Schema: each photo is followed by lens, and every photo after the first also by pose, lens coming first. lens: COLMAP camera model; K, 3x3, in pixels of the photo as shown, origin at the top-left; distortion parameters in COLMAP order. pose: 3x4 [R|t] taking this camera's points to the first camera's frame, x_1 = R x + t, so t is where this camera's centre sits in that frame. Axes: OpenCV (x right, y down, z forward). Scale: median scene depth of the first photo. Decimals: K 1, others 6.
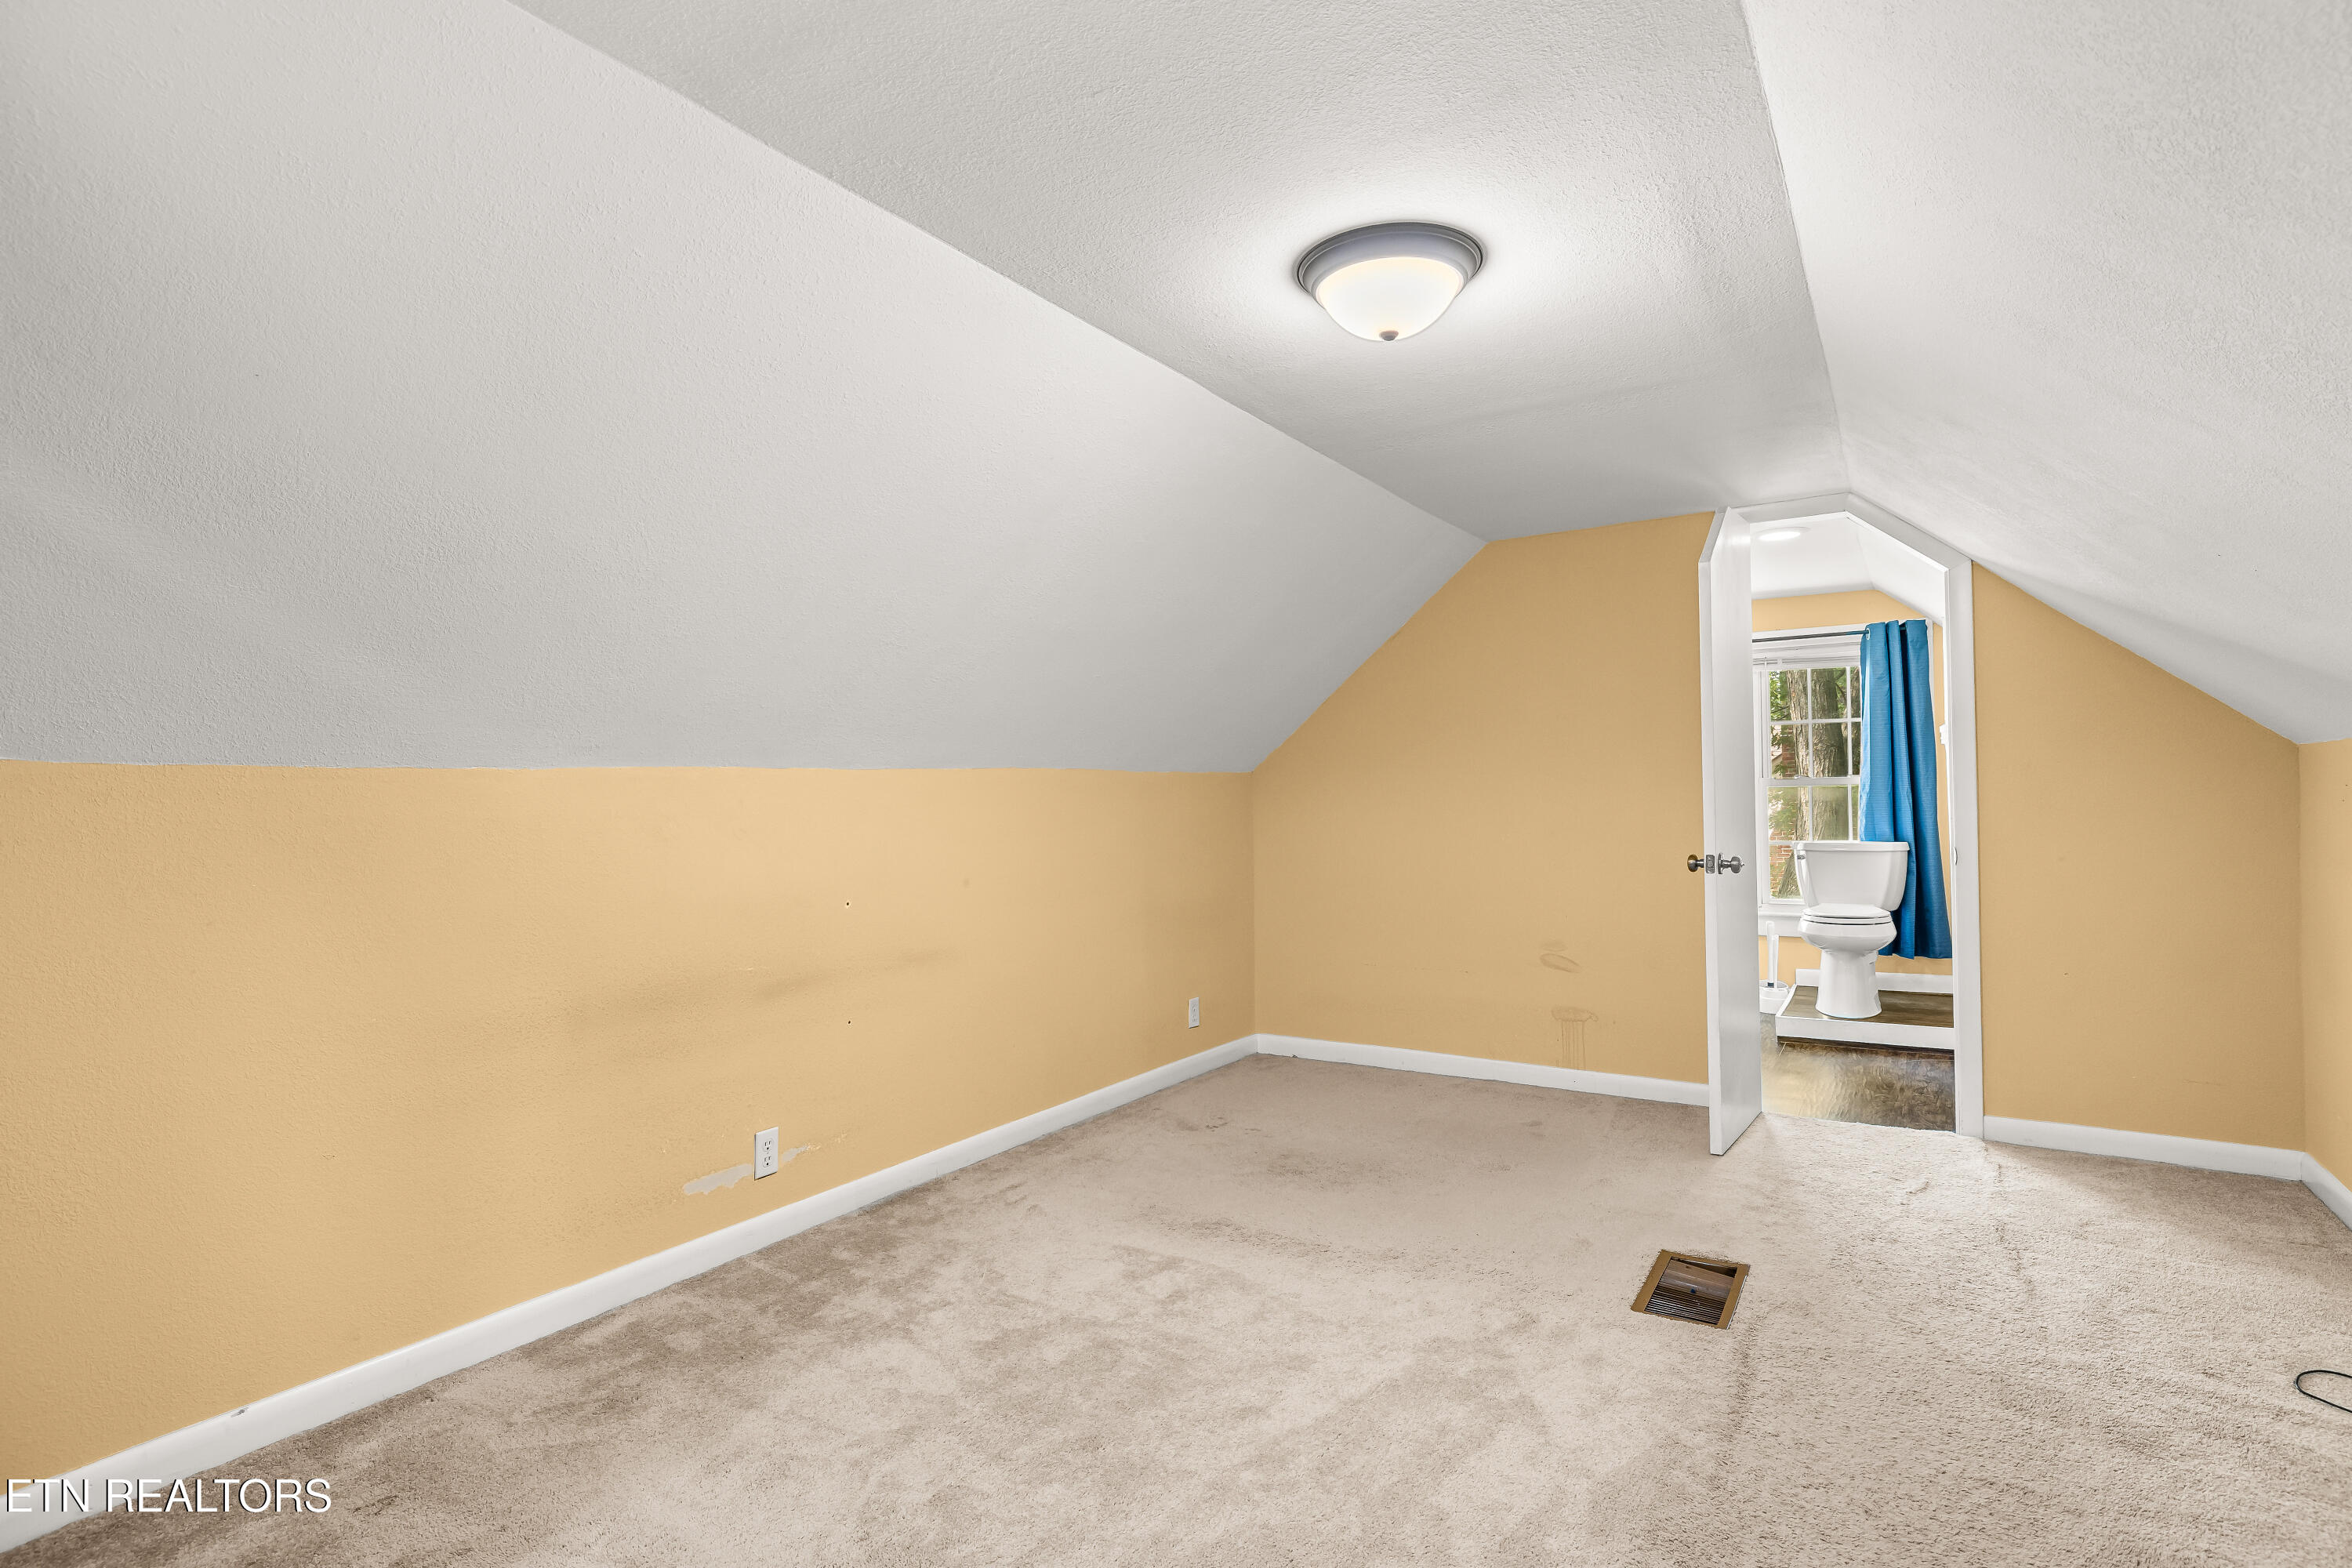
lens RADIAL K [[1146.0, 0, 1175.8], [0, 1146.0, 783.5], [0, 0, 1]] dist [-0.000284, -0.000296]
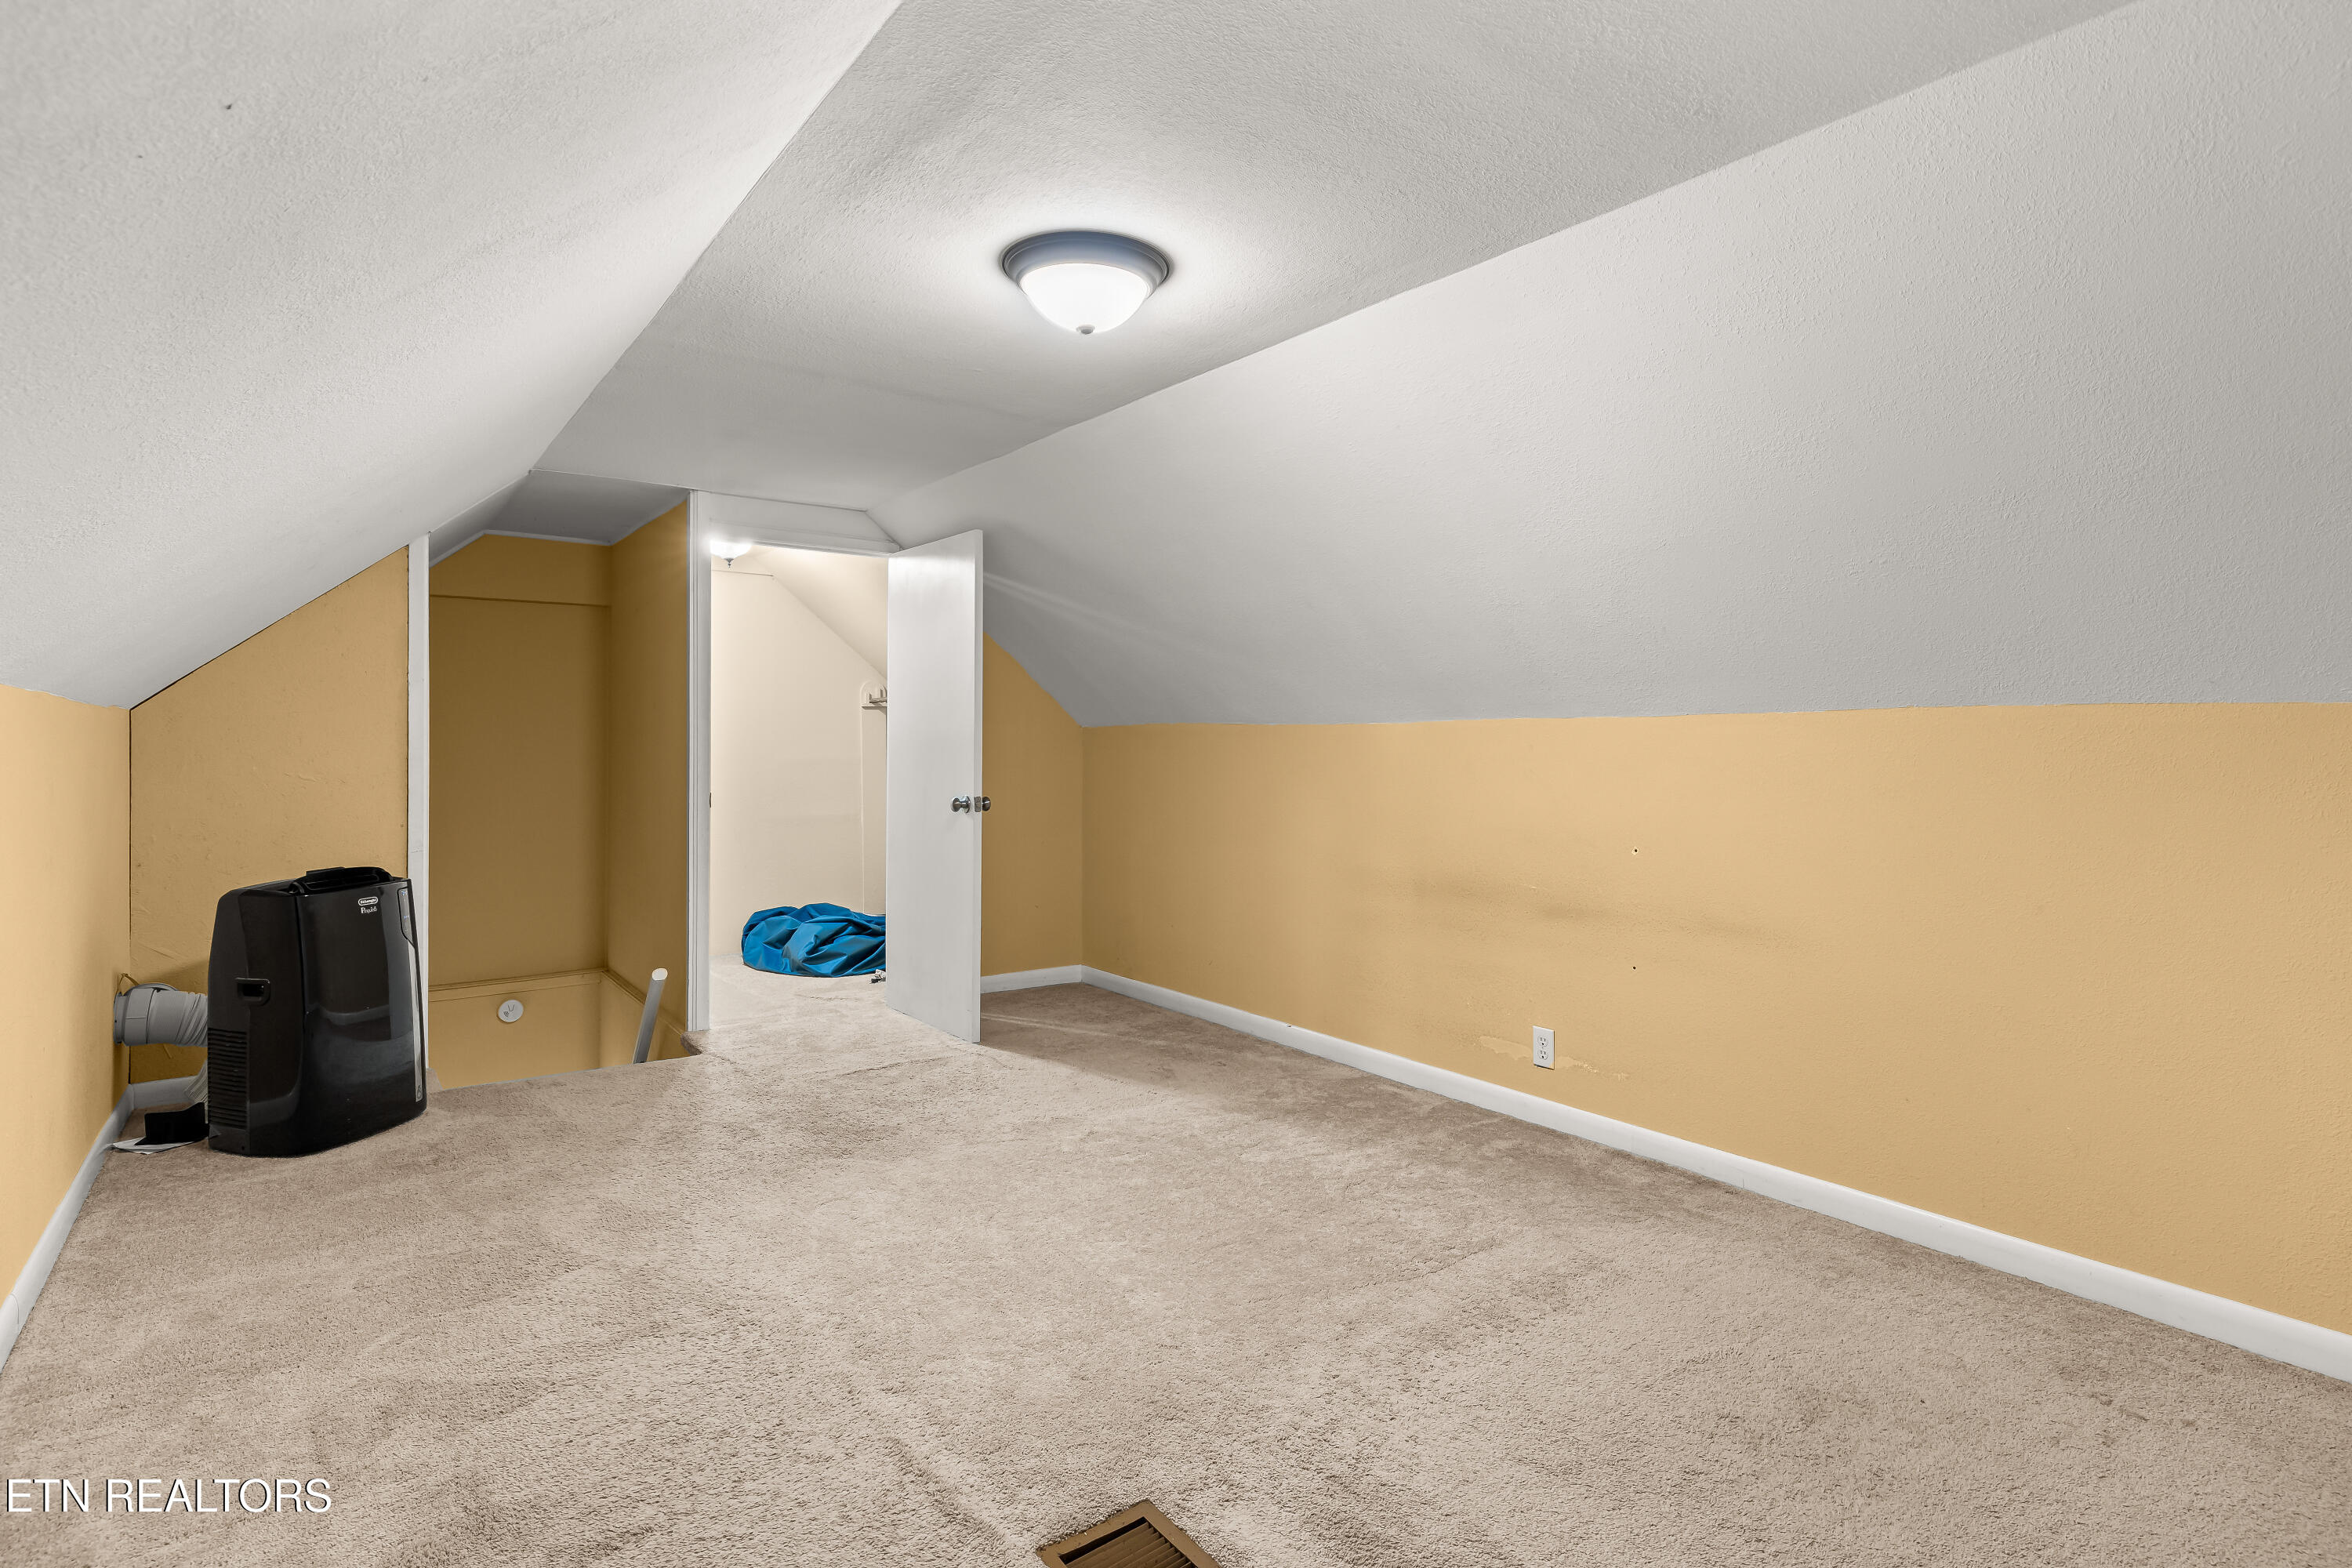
lens RADIAL K [[1146.0, 0, 1175.0], [0, 1146.0, 769.5], [0, 0, 1]] dist [-0.000284, -0.000296]
pose [[-0.338147, 0.031229, -0.940575, 0.867786], [0.005683, 0.999499, 0.031142, -0.000672], [0.941076, 0.005185, -0.338155, 1.046754]]
